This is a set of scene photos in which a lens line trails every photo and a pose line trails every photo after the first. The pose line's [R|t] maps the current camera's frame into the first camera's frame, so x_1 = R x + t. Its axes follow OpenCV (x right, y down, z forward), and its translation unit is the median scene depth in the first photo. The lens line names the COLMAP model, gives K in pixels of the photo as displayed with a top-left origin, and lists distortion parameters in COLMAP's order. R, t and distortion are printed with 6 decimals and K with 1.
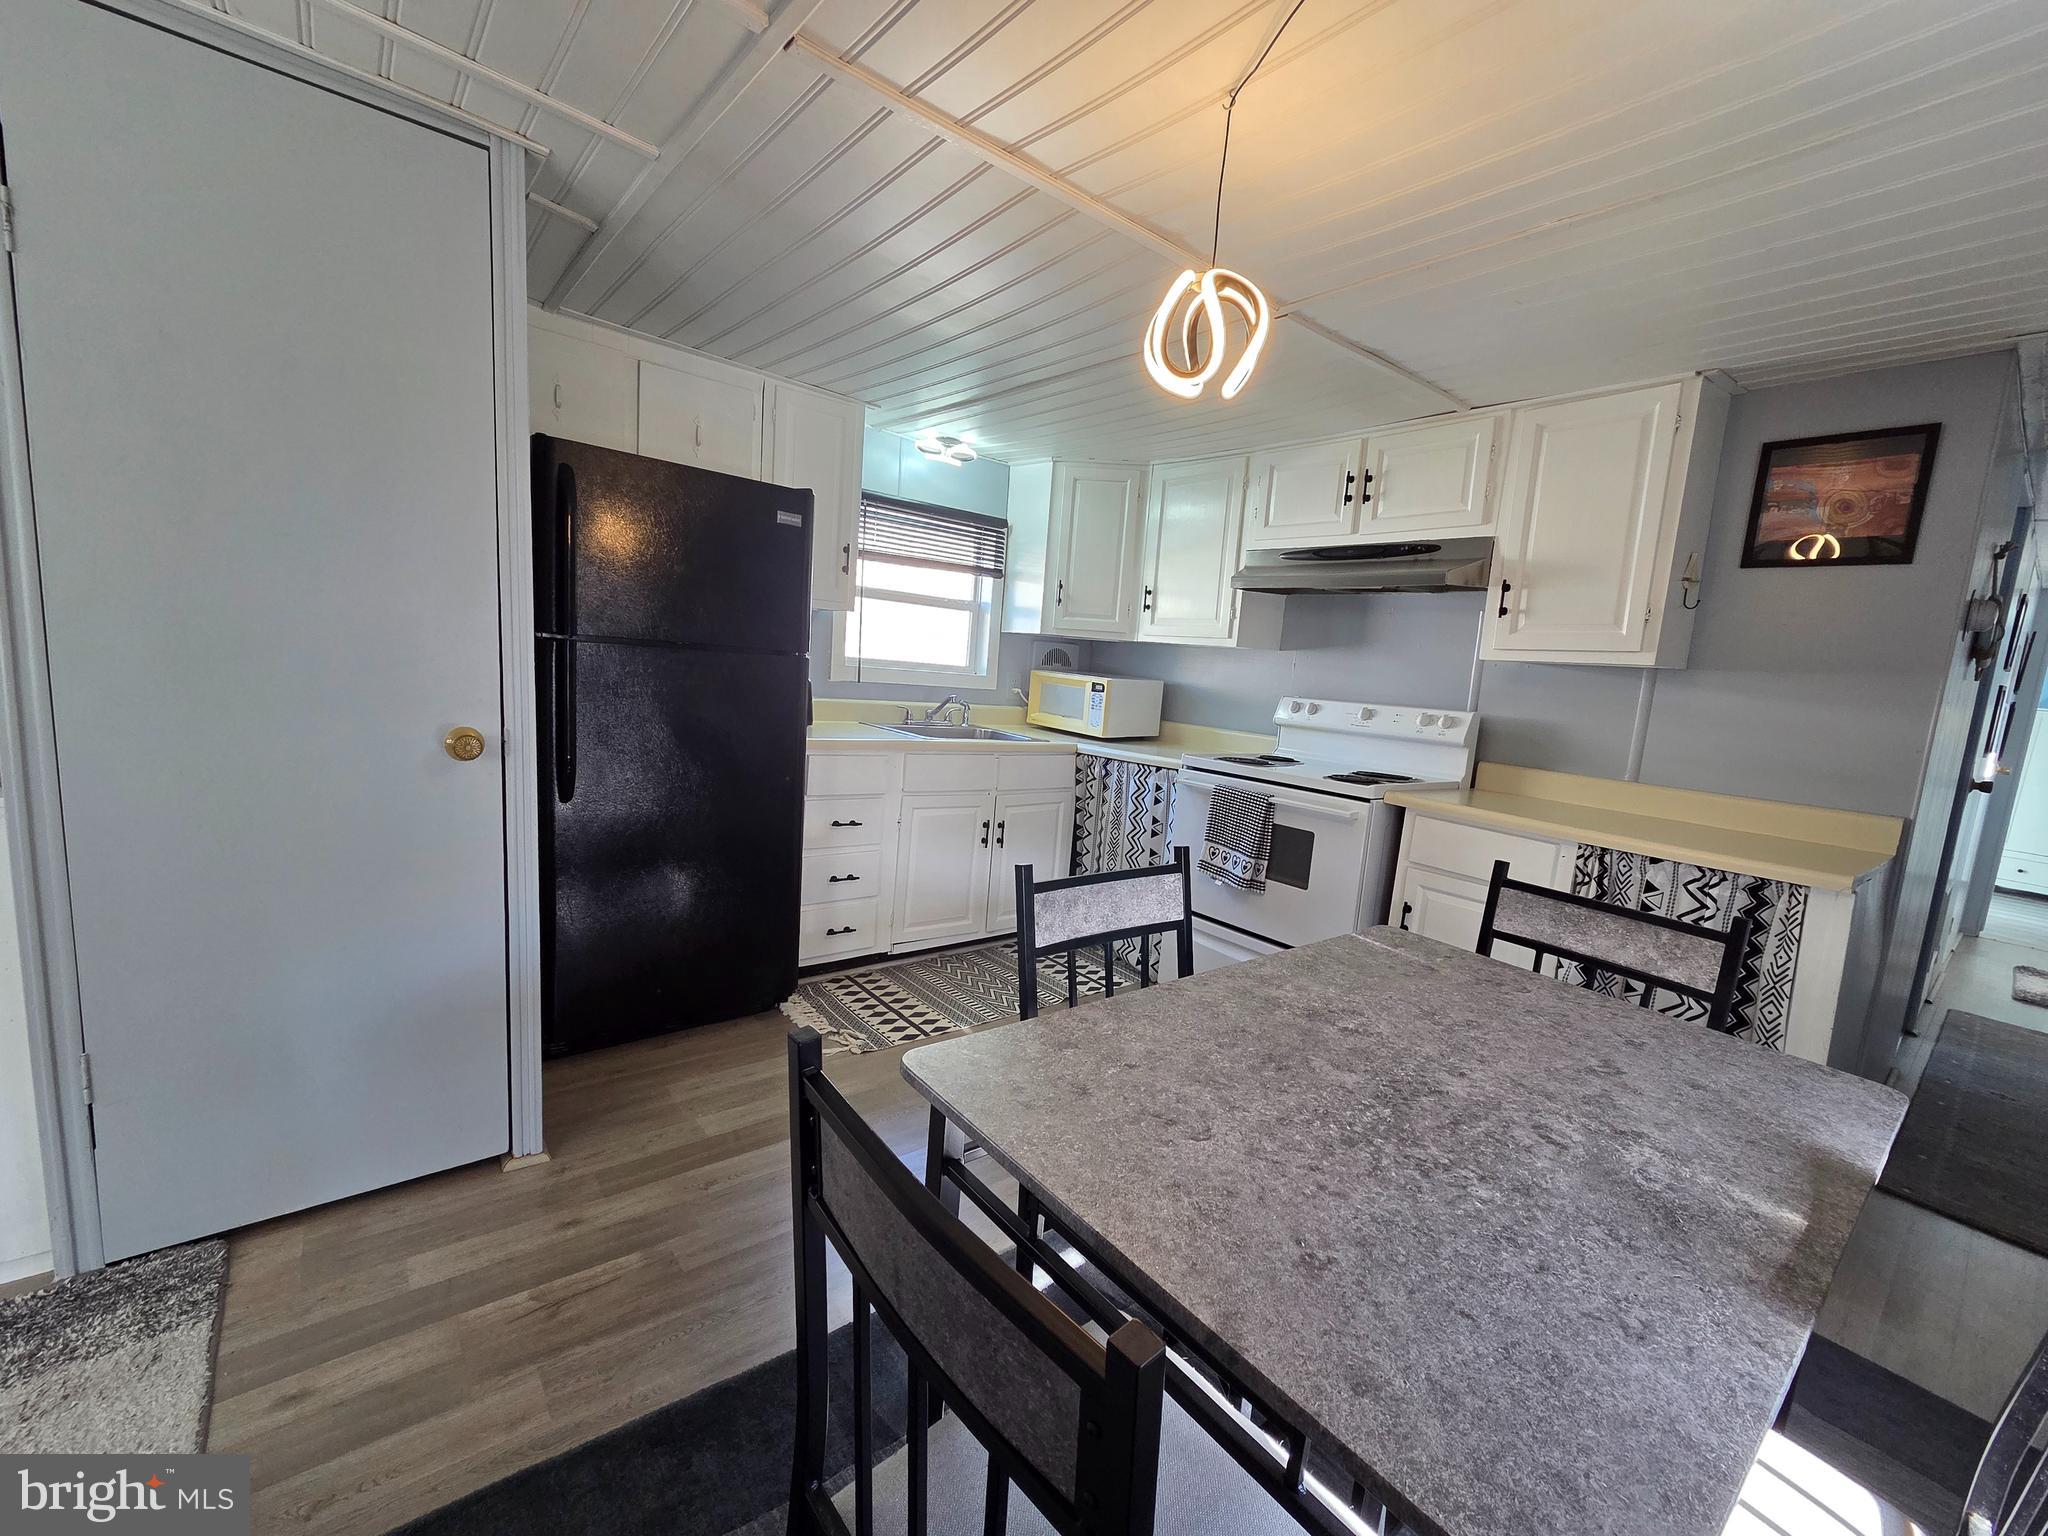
lens RADIAL K [[834.6, 0, 1024.2], [0, 834.6, 776.6], [0, 0, 1]] dist [0.003900, -0.001744]
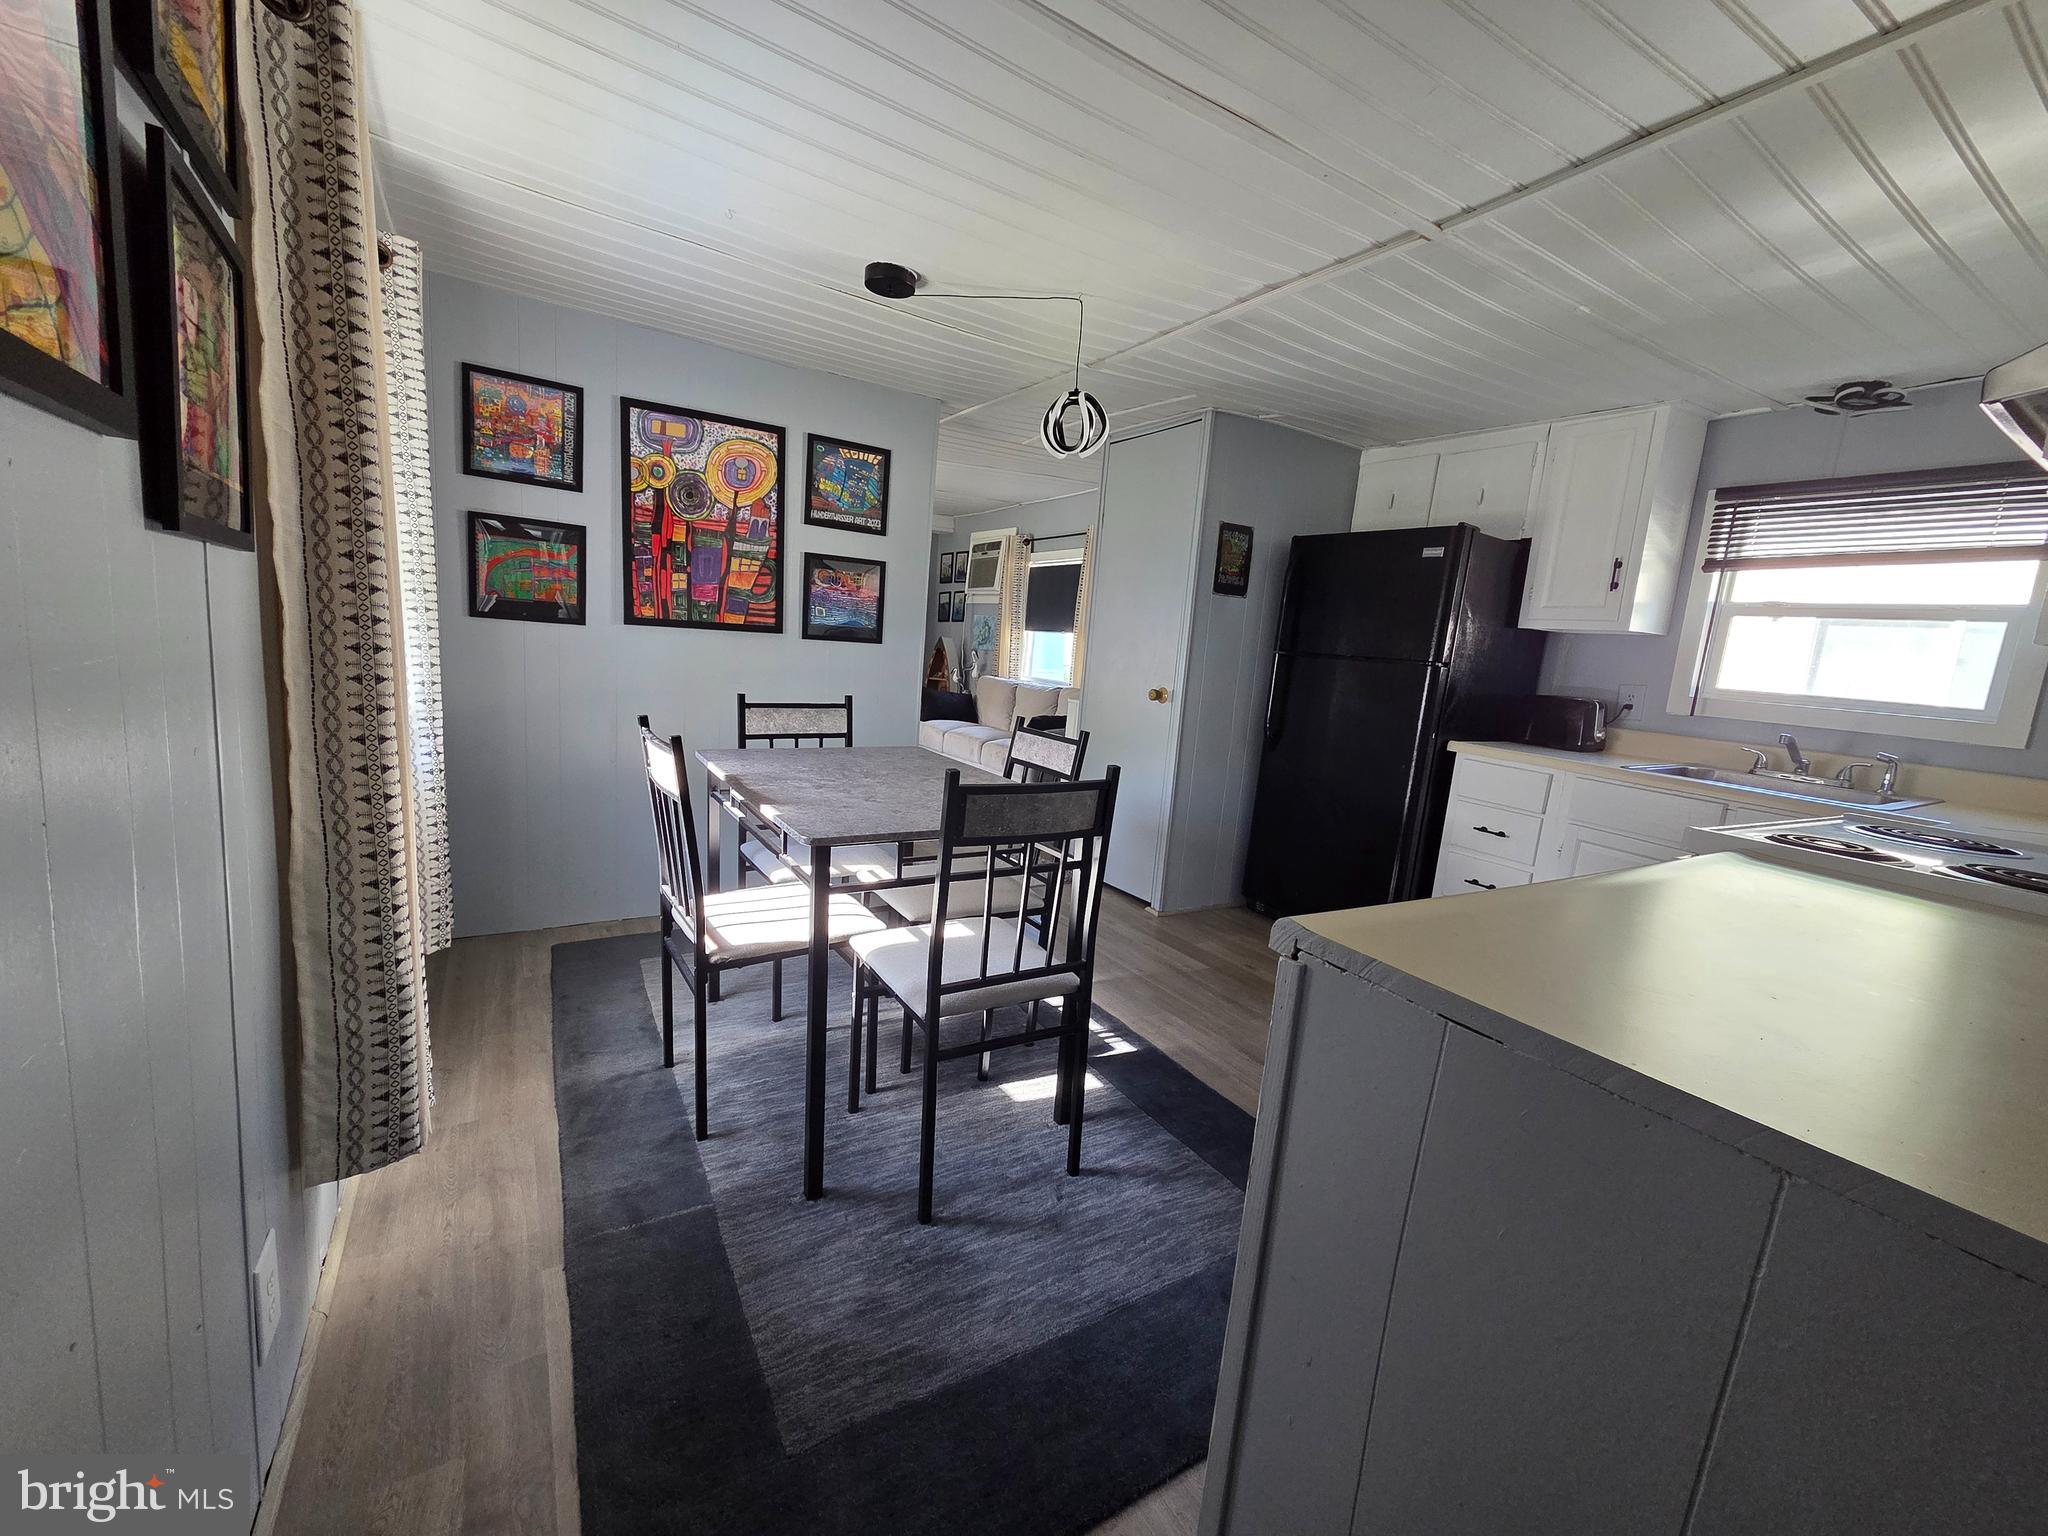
lens RADIAL K [[834.6, 0, 1021.8], [0, 834.6, 778.7], [0, 0, 1]] dist [0.003900, -0.001744]
pose [[-0.126258, 0.072233, -0.989364, 0.832341], [-0.225651, 0.969109, 0.099551, 0.020080], [0.965992, 0.235820, -0.106058, 0.512295]]
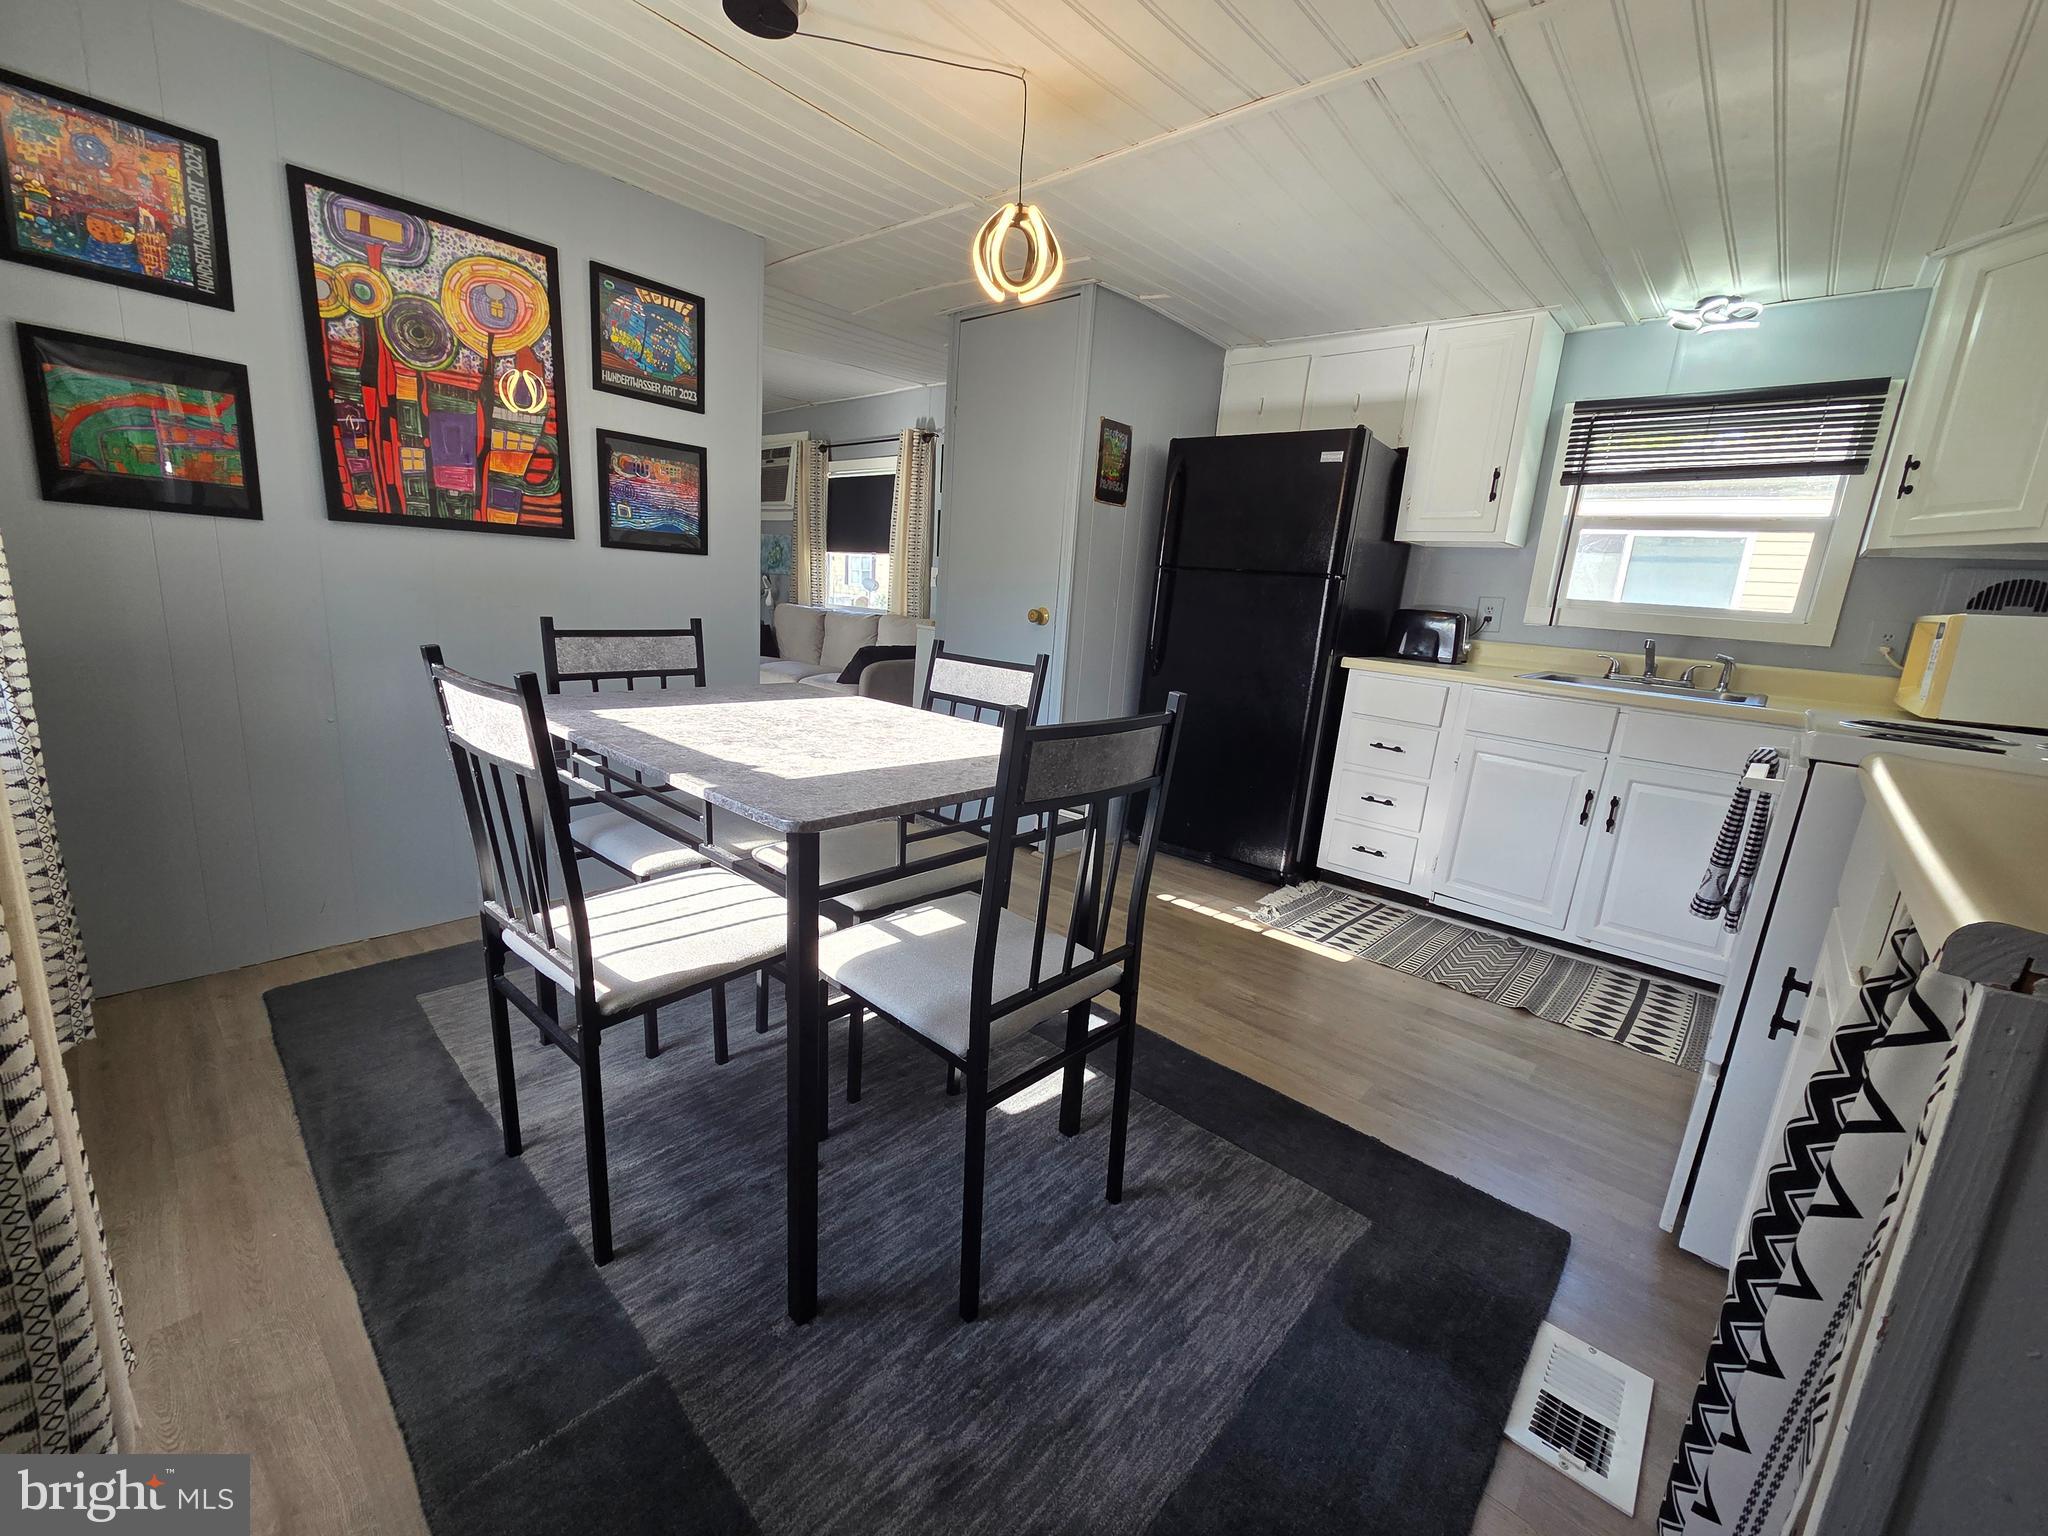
lens RADIAL K [[834.6, 0, 1022.2], [0, 834.6, 778.2], [0, 0, 1]] dist [0.003900, -0.001744]
pose [[0.158705, 0.147928, -0.976181, 0.686726], [-0.198337, 0.973334, 0.115252, 0.061182], [0.967200, 0.175322, 0.183812, 0.368781]]
